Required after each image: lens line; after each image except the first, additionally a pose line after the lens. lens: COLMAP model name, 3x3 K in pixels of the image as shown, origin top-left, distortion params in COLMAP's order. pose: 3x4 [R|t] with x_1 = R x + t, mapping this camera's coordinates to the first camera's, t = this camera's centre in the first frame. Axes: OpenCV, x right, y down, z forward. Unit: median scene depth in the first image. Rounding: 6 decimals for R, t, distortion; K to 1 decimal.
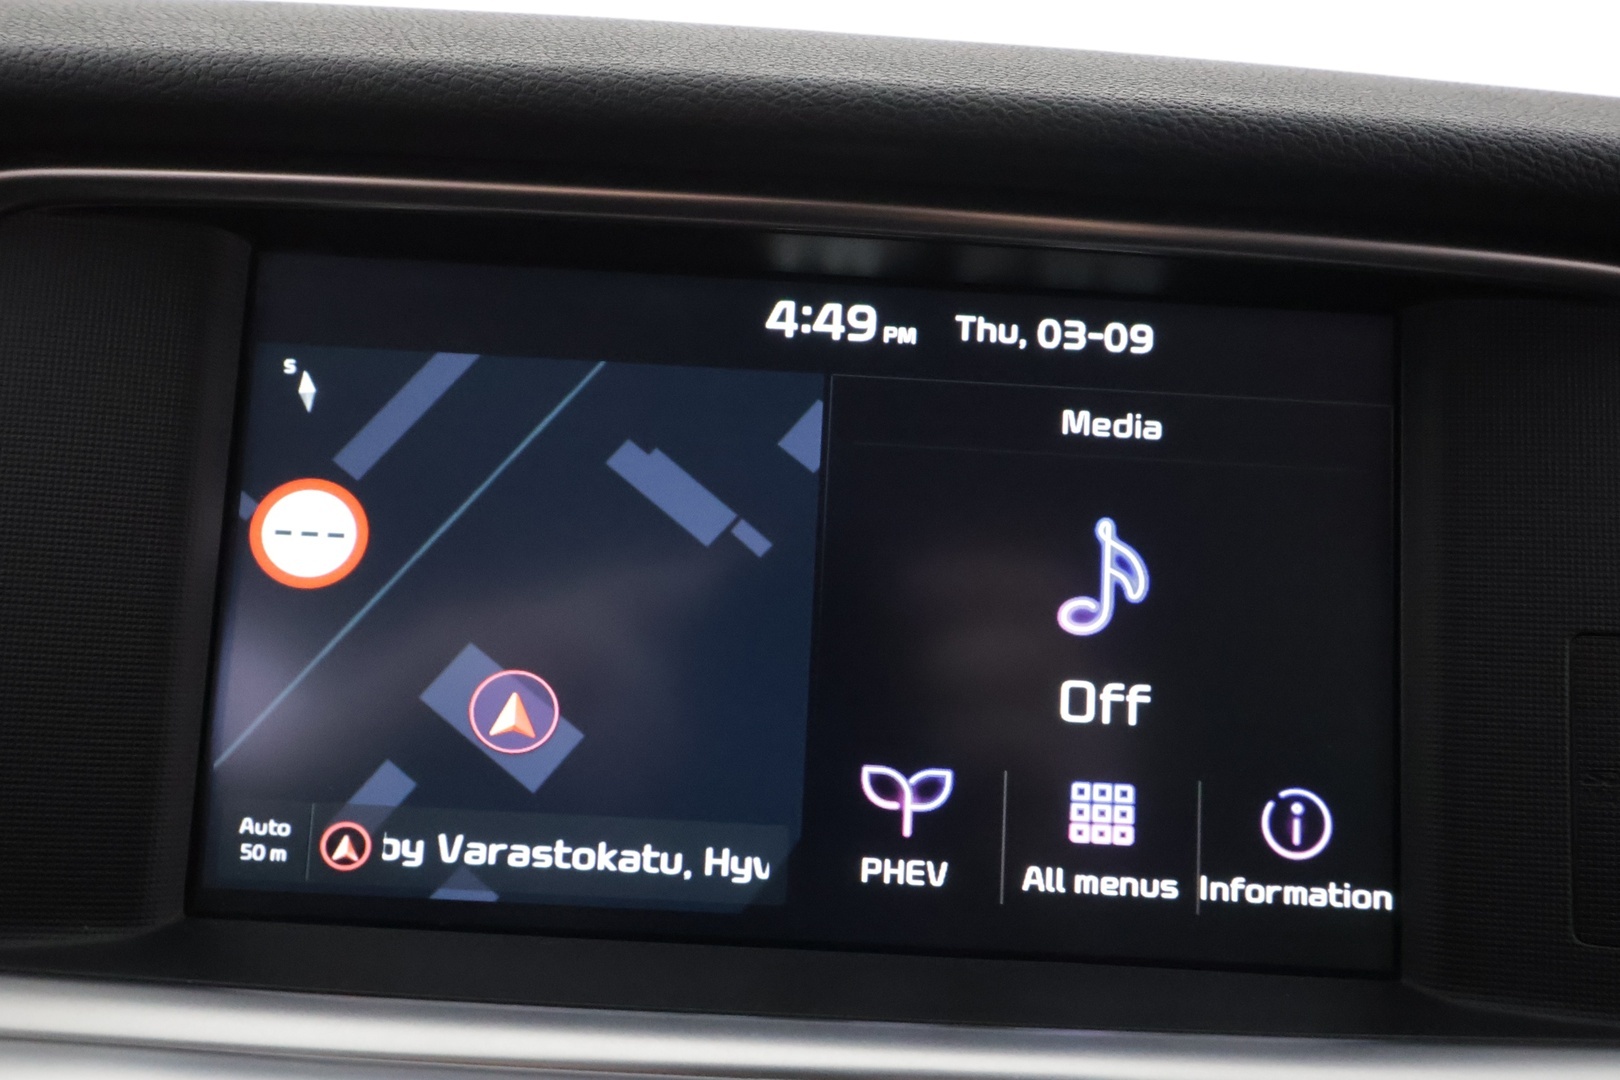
lens RADIAL K [[1280.0, 0, 833.2], [0, 1280.0, 503.4], [0, 0, 1]] dist [0.013081, -0.007213]
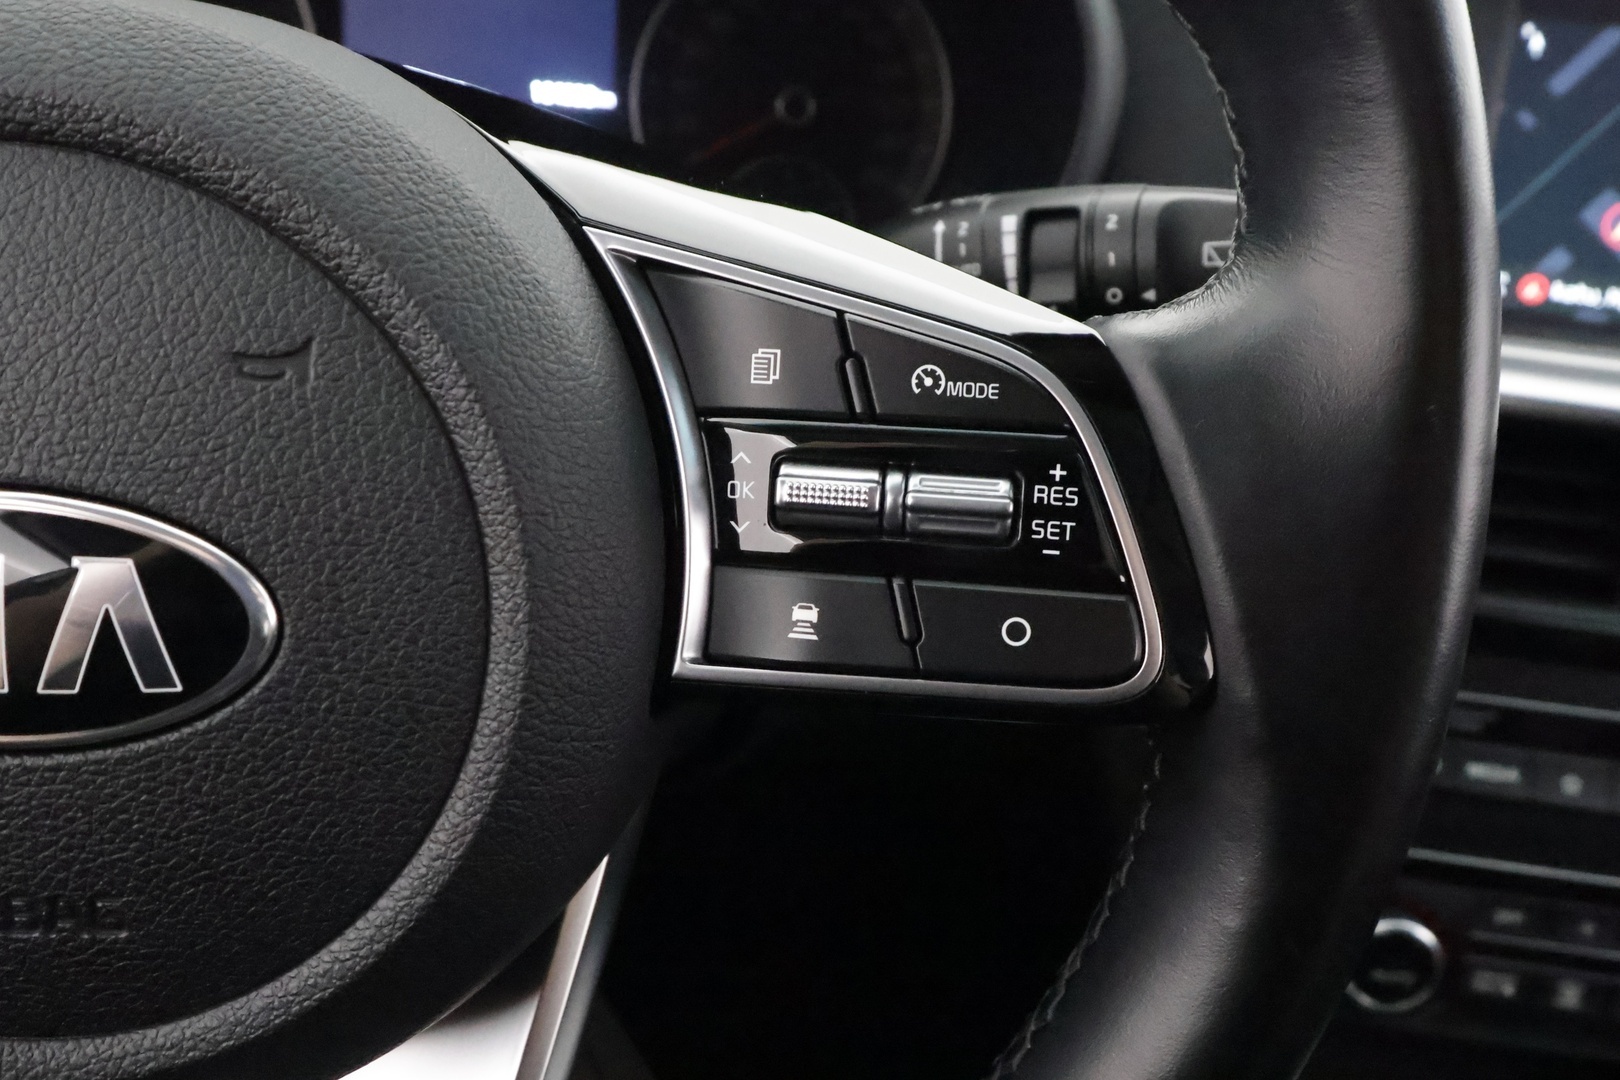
lens RADIAL K [[1280.0, 0, 804.2], [0, 1280.0, 591.4], [0, 0, 1]] dist [0.013081, -0.007213]
pose [[0.996677, 0.062906, -0.051741, -1.344094], [-0.048388, 0.968282, 0.245132, 0.280813], [0.065520, -0.241813, 0.968108, -1.095295]]
